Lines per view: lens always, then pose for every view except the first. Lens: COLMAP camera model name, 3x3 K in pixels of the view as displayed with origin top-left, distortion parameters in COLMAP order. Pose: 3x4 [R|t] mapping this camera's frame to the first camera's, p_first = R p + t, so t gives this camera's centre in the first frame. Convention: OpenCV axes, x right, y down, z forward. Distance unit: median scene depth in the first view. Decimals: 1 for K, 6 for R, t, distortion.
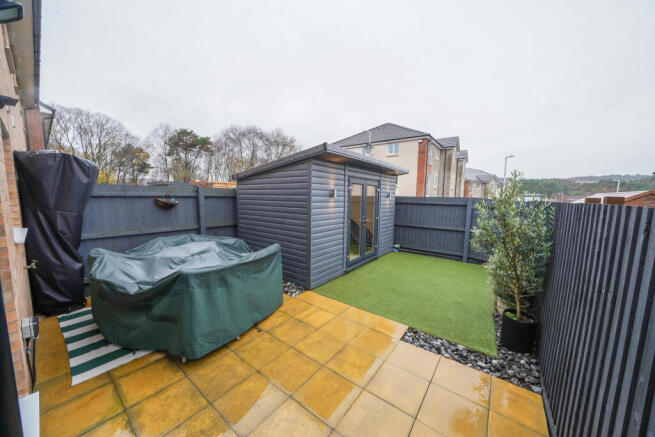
lens RADIAL K [[225.2, 0, 327.6], [0, 225.2, 221.7], [0, 0, 1]] dist [-0.000523, -0.000016]
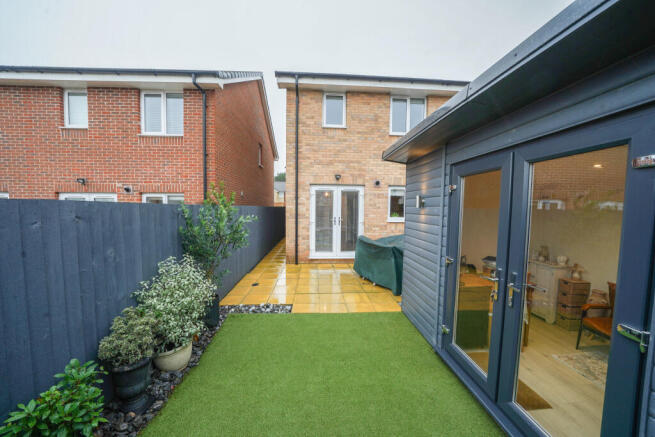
lens RADIAL K [[225.2, 0, 328.1], [0, 225.2, 219.3], [0, 0, 1]] dist [-0.000523, -0.000016]
pose [[-0.752526, 0.019842, -0.658263, 0.689907], [-0.090777, 0.986879, 0.133524, -0.139589], [0.652276, 0.160236, -0.740851, 1.345354]]
